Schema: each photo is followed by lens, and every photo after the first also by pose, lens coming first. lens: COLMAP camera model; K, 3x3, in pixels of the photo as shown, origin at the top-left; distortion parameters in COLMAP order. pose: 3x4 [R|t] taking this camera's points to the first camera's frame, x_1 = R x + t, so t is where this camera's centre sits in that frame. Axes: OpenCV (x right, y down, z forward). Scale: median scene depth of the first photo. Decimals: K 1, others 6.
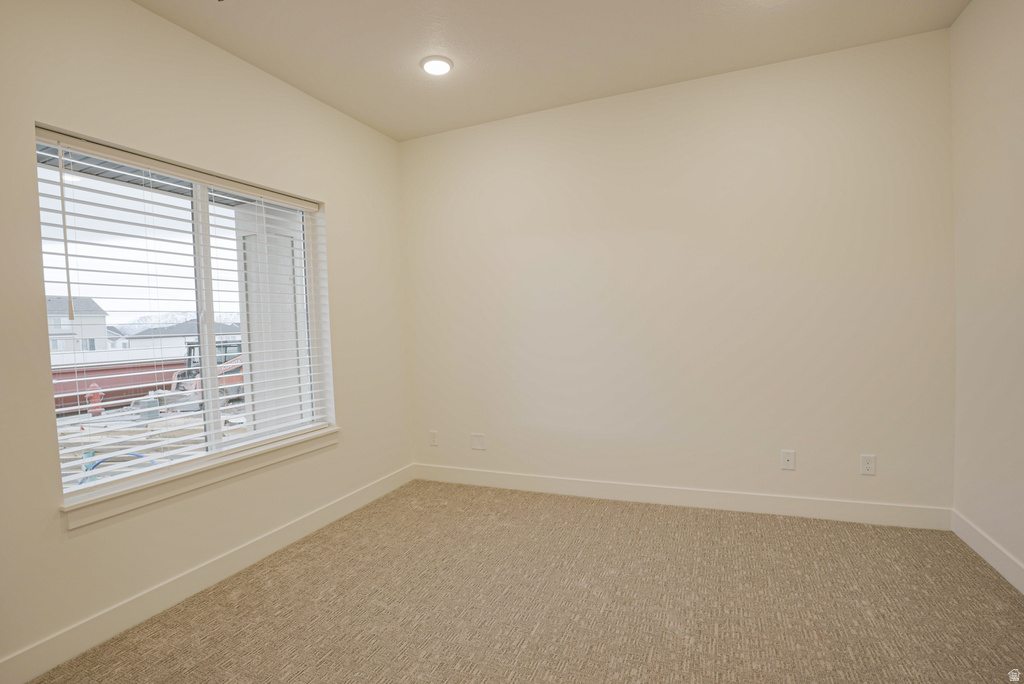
lens RADIAL K [[469.9, 0, 515.1], [0, 469.9, 347.2], [0, 0, 1]] dist [-0.037804, 0.003059]
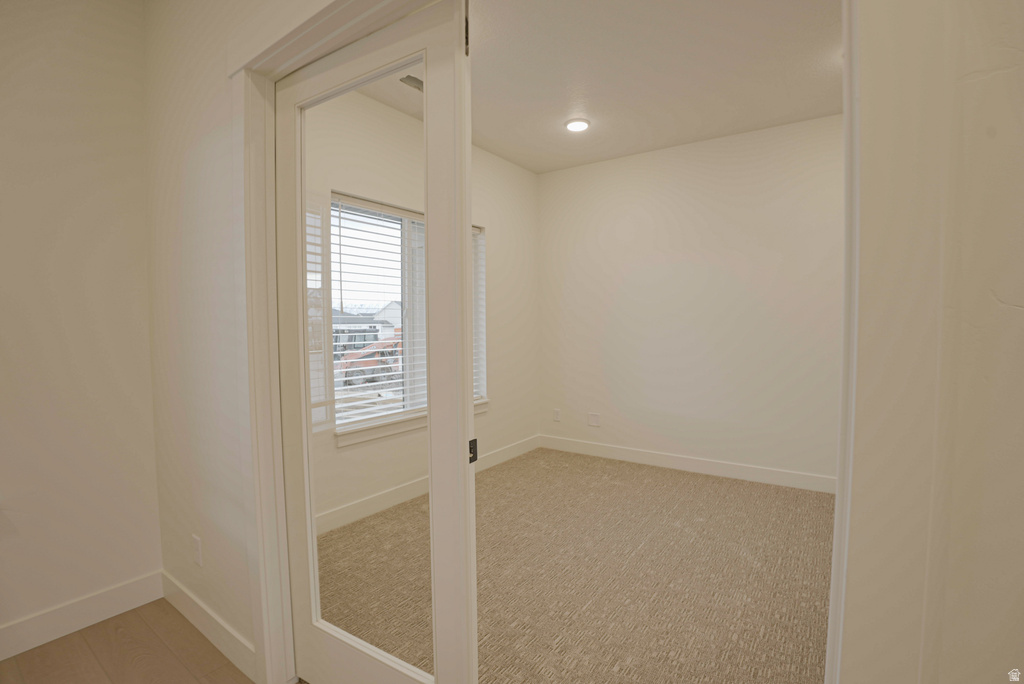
lens RADIAL K [[469.9, 0, 520.4], [0, 469.9, 341.2], [0, 0, 1]] dist [-0.037804, 0.003059]
pose [[0.979734, 0.043176, -0.195595, -0.047330], [-0.044342, 0.999015, -0.001585, 0.007517], [0.195334, 0.010226, 0.980684, -0.331409]]
